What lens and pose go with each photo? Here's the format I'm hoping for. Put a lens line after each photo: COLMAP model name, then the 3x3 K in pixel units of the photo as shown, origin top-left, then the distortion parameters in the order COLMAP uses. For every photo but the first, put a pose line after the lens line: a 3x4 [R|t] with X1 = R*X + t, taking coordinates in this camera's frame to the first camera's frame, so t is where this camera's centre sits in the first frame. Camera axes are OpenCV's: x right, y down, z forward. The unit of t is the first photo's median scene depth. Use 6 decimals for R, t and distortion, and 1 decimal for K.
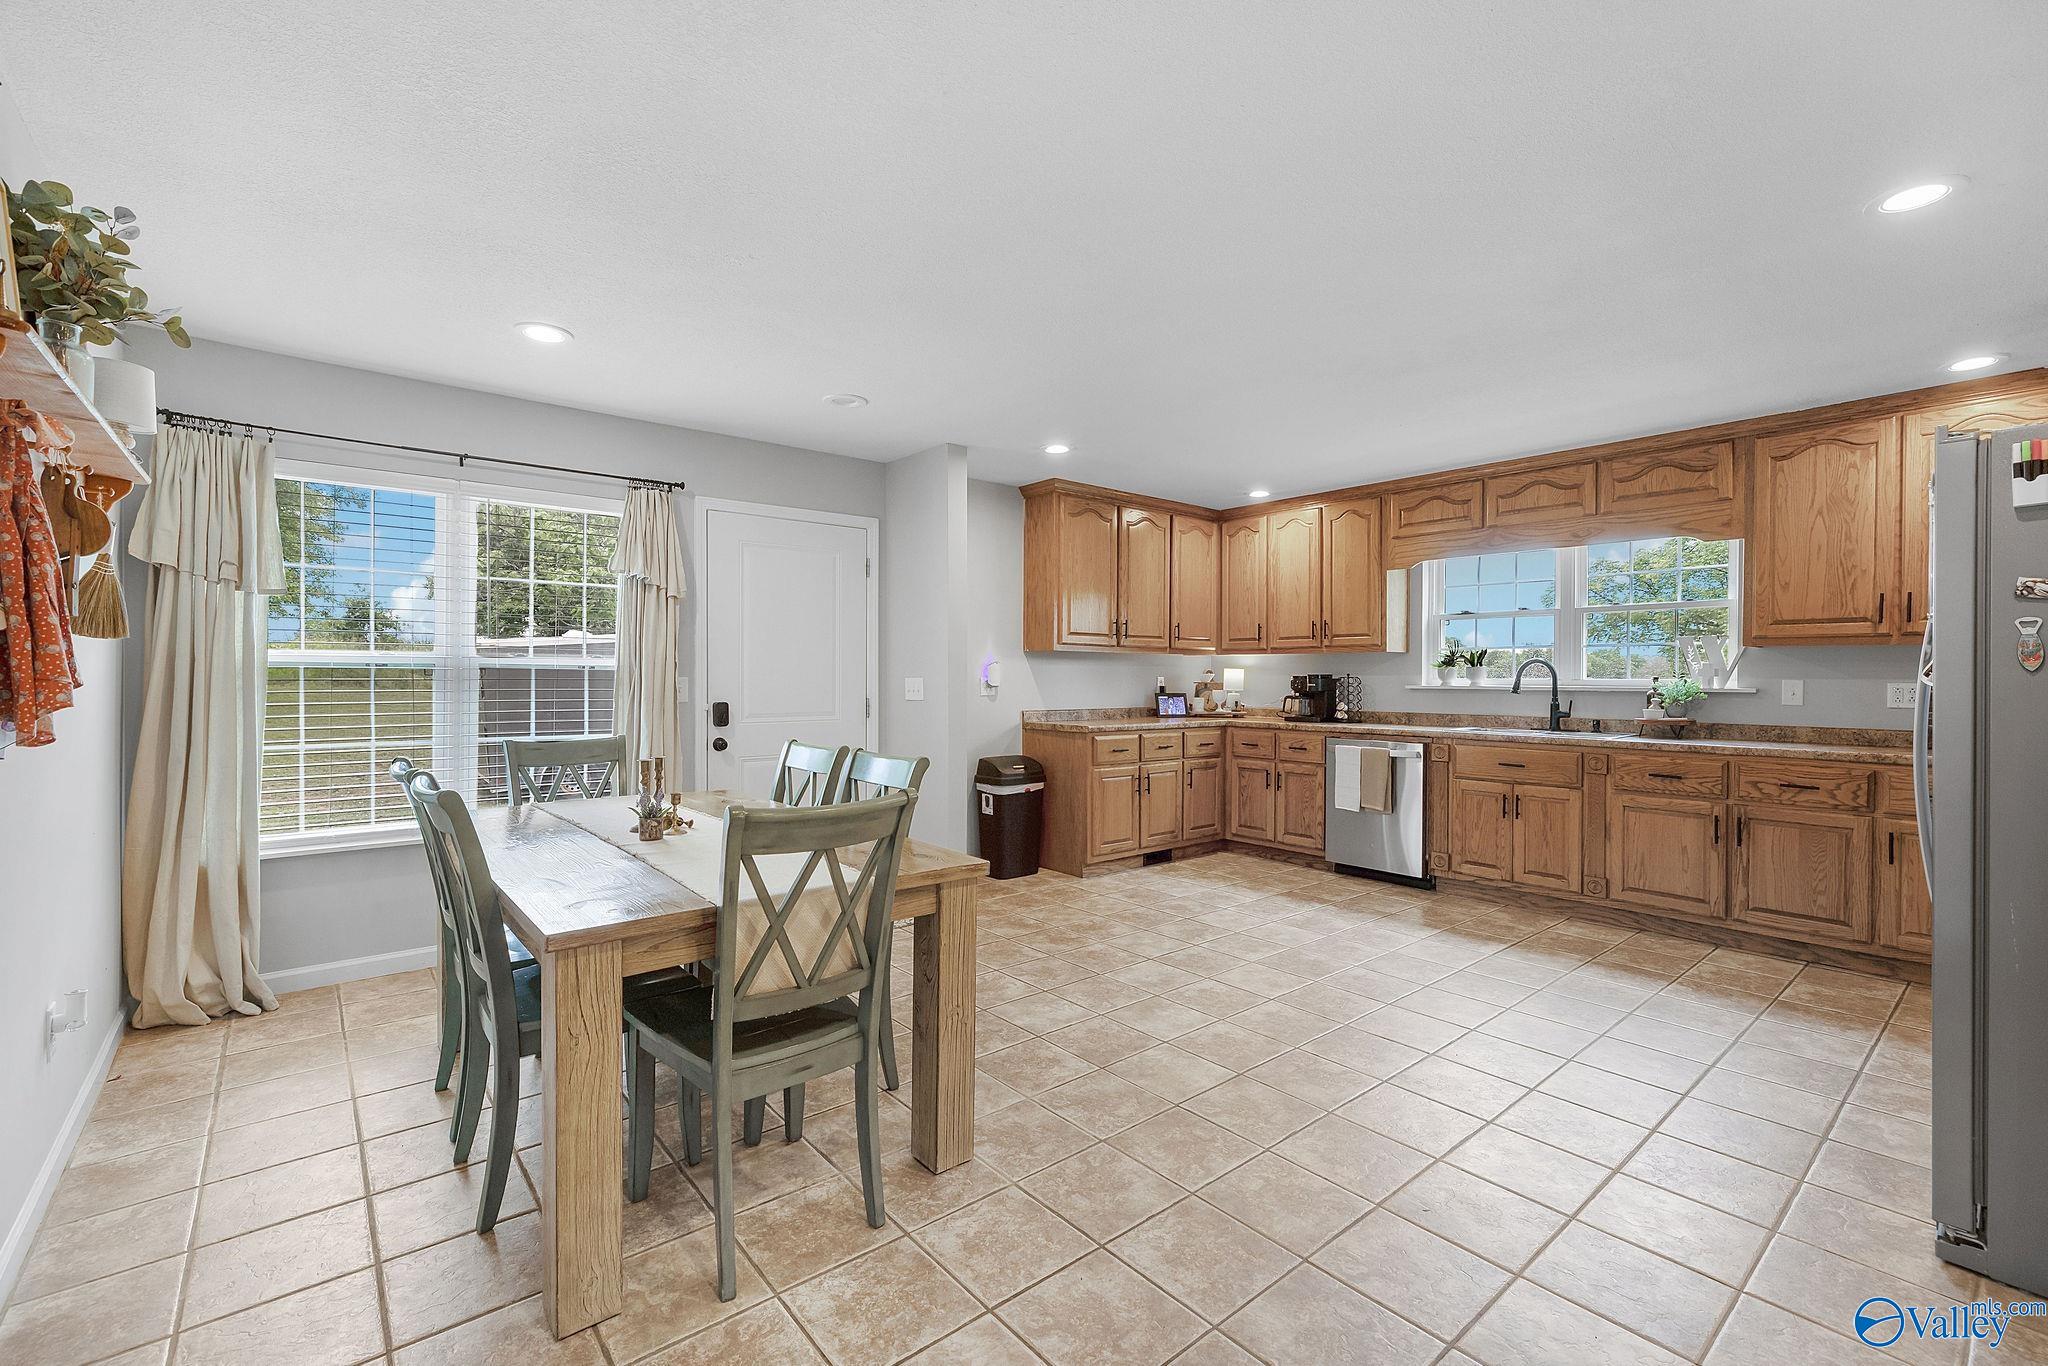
lens RADIAL K [[878.2, 0, 1024.0], [0, 878.2, 683.0], [0, 0, 1]] dist [0.001026, 0.000209]
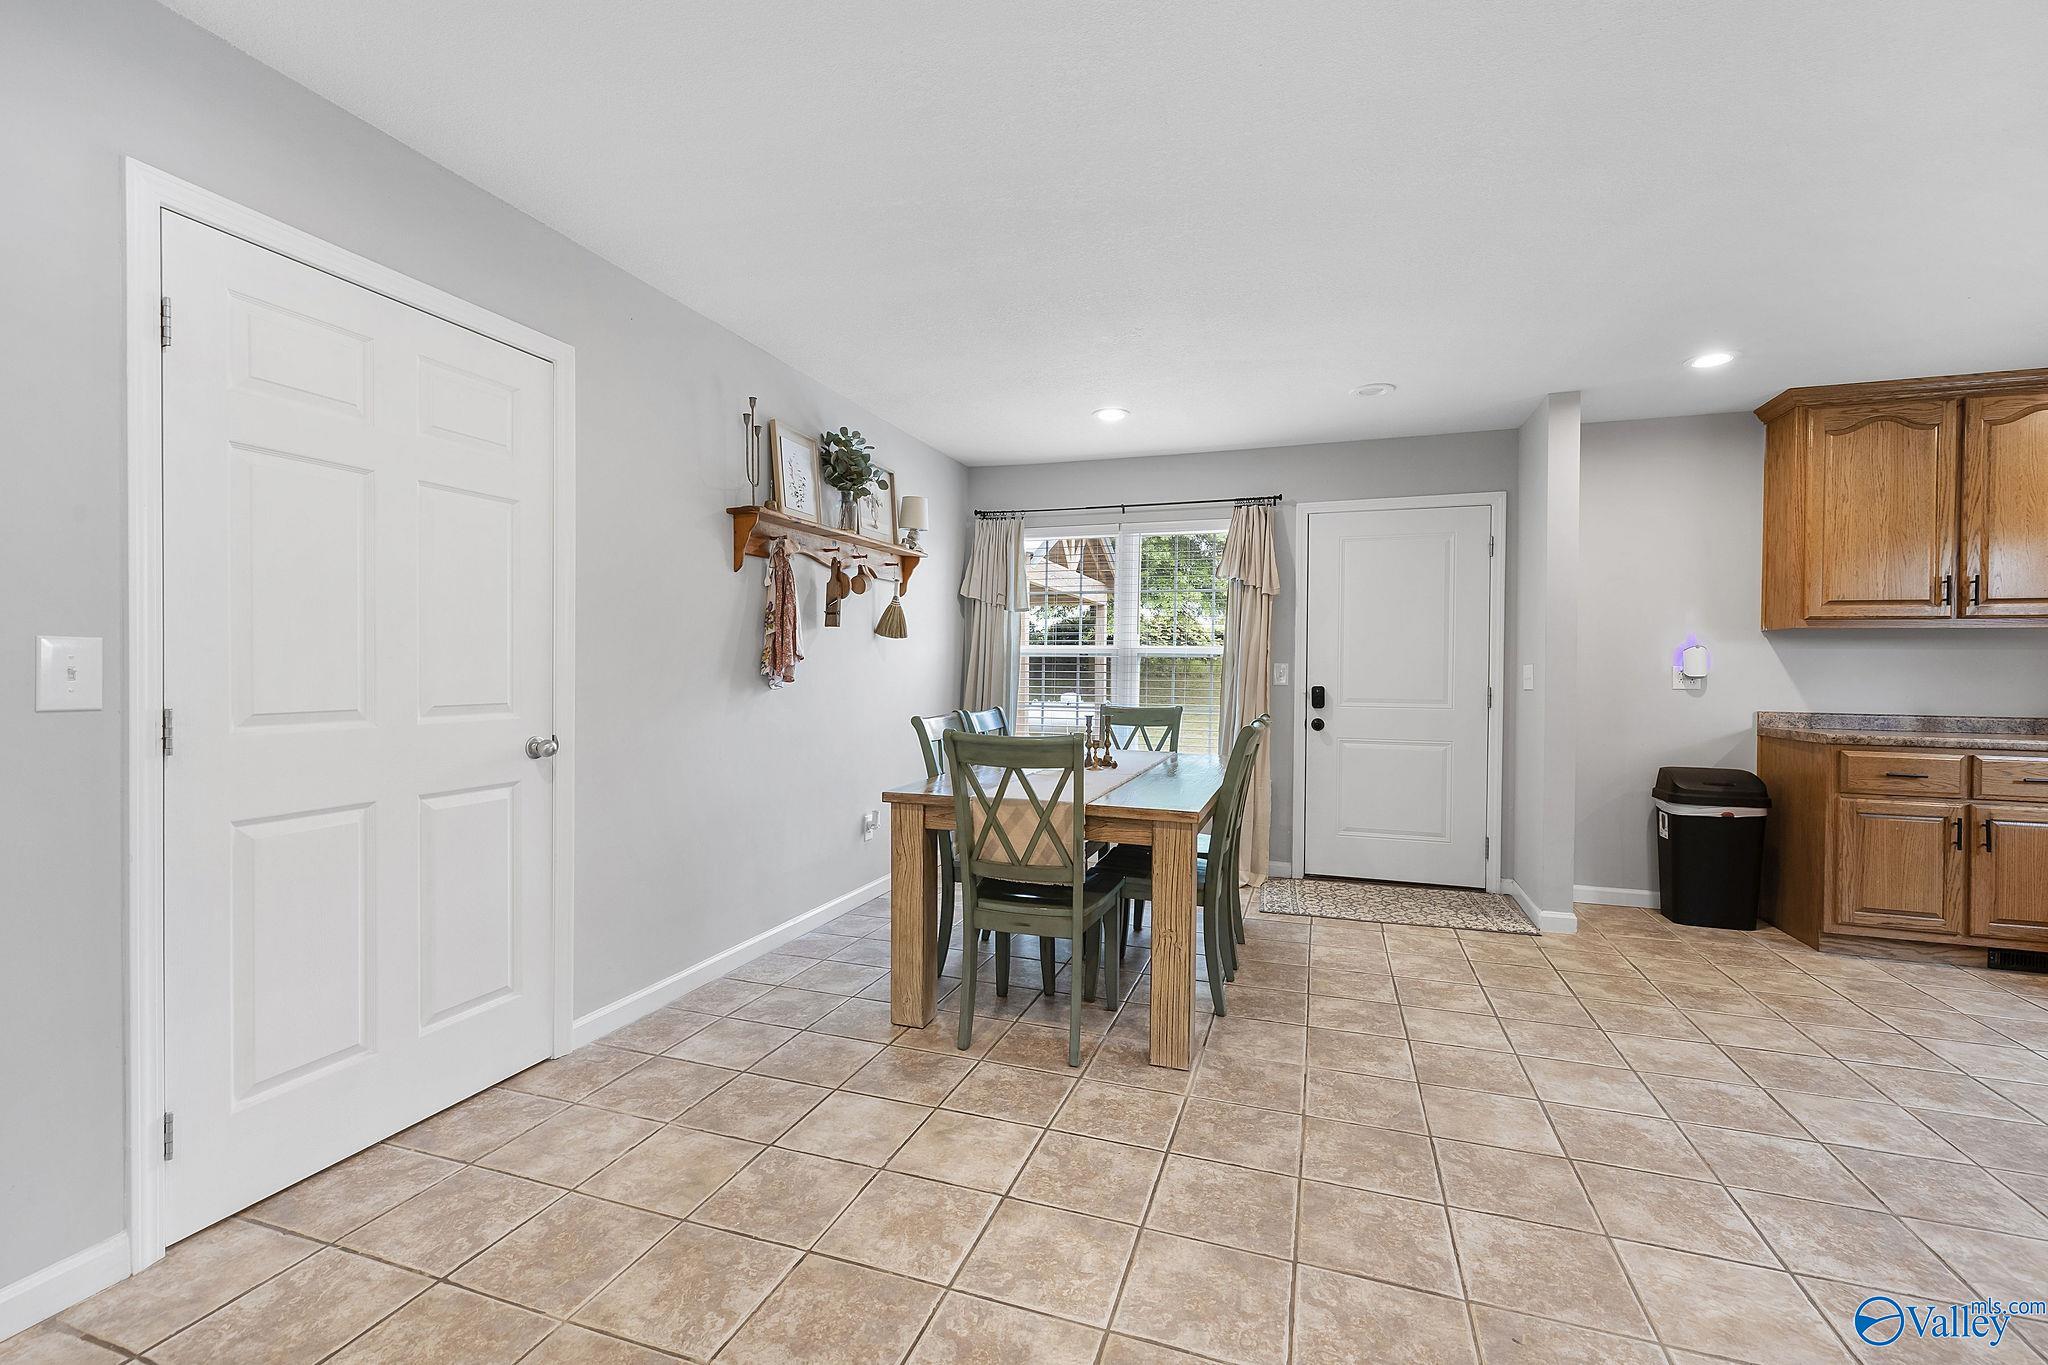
lens RADIAL K [[878.2, 0, 1024.0], [0, 878.2, 682.5], [0, 0, 1]] dist [0.001026, 0.000209]
pose [[0.515405, 0.012240, -0.856859, 0.418931], [-0.016594, 0.999853, 0.004302, 0.018839], [0.856786, 0.012002, 0.515532, 0.116227]]
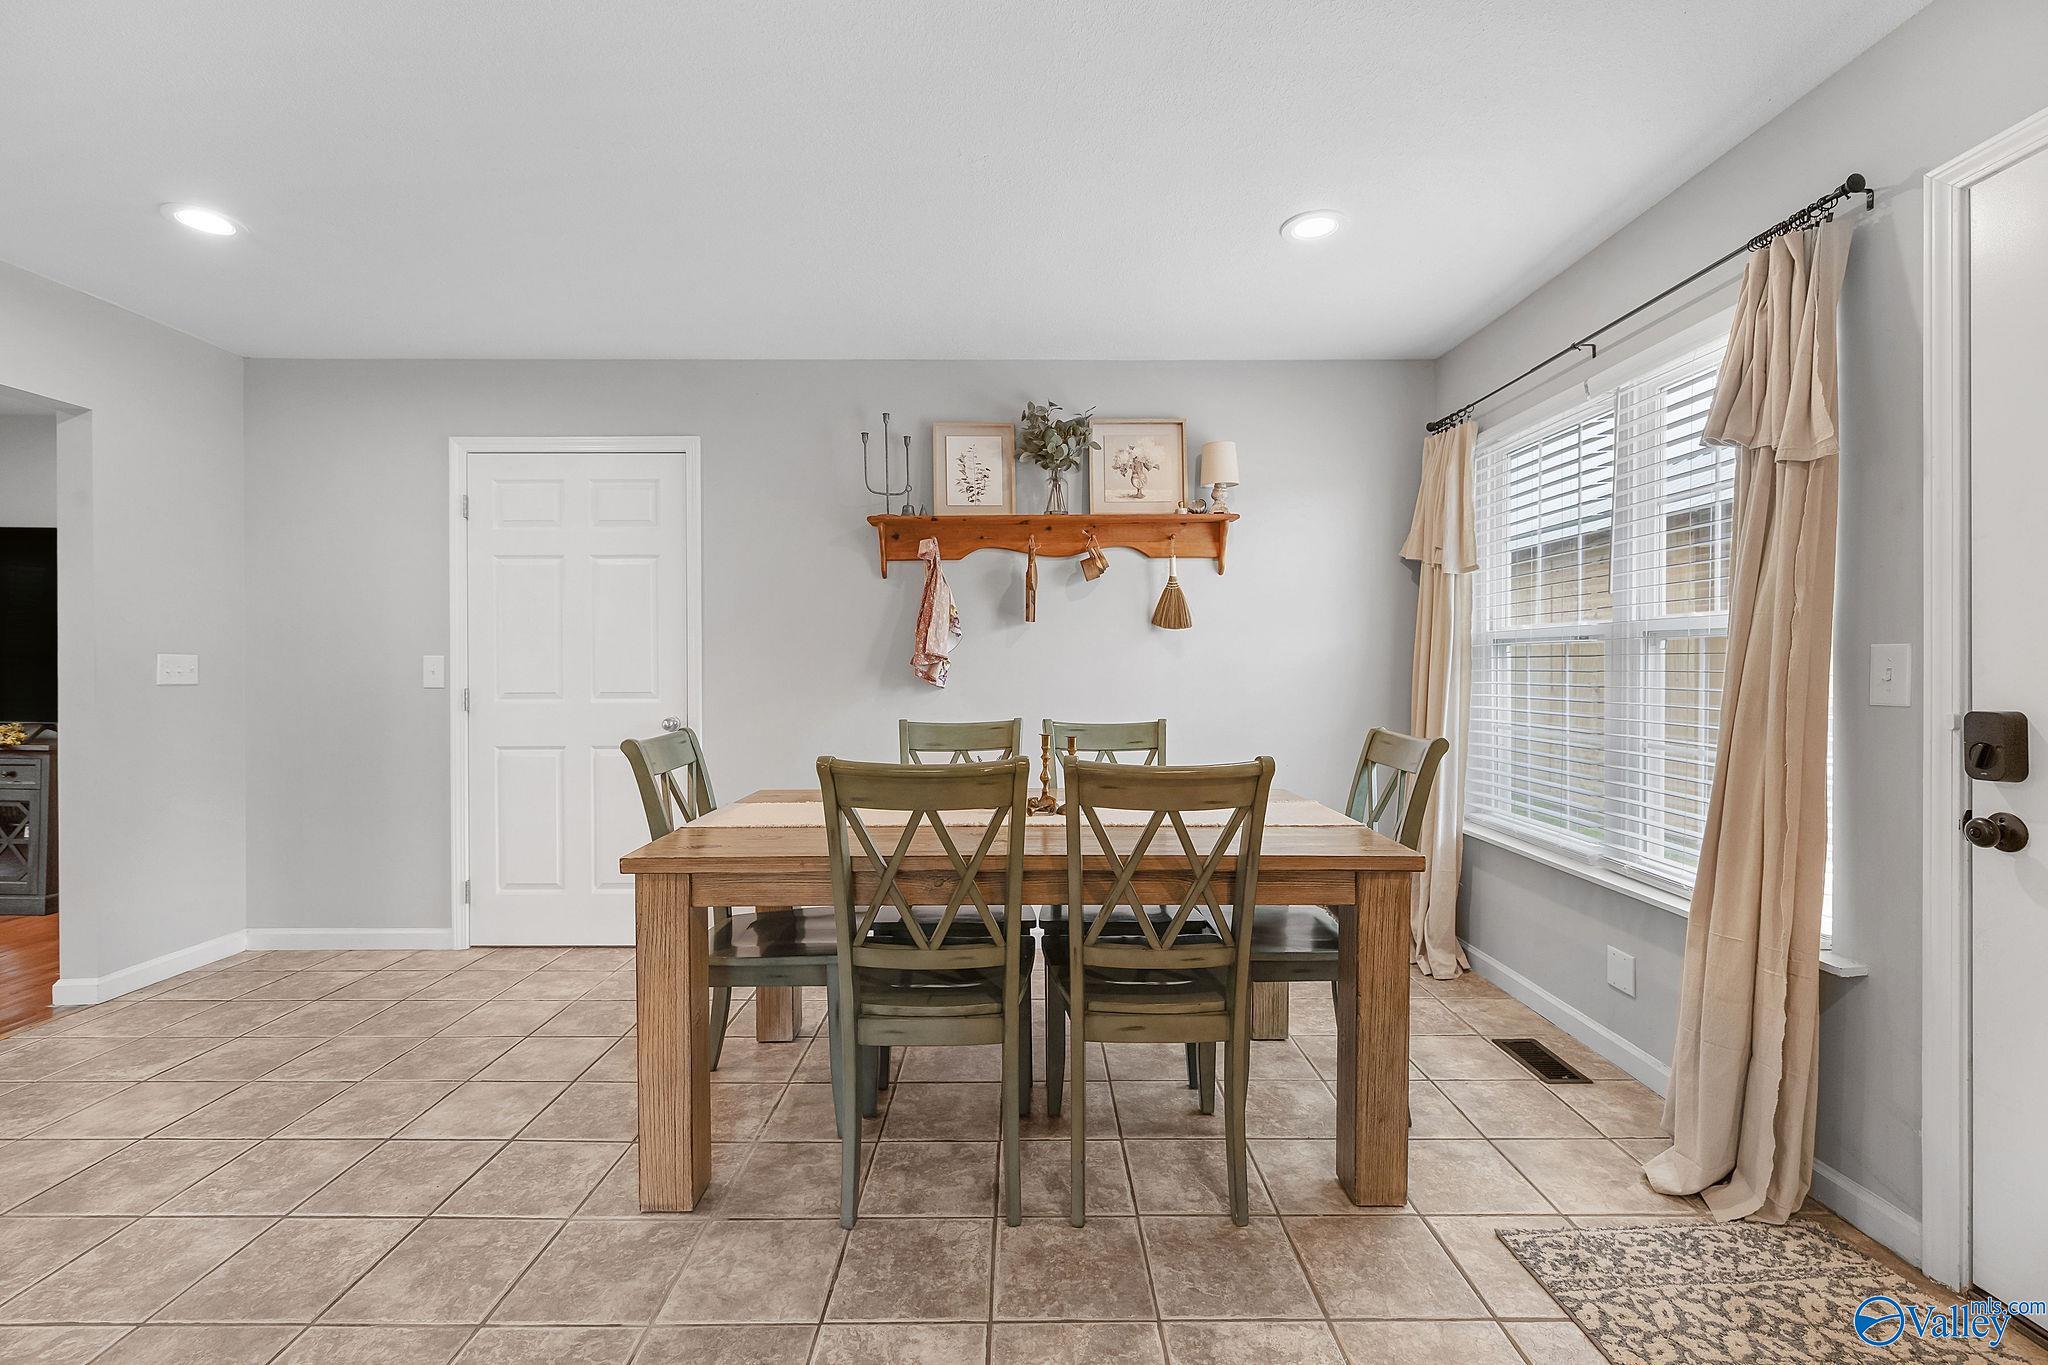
lens RADIAL K [[889.8, 0, 1021.4], [0, 889.8, 672.4], [0, 0, 1]] dist [-0.000796, -0.000138]
pose [[-0.644649, 0.001486, -0.764477, 0.185582], [-0.012444, 0.999845, 0.012437, 0.005971], [0.764378, 0.017530, -0.644531, 0.947554]]
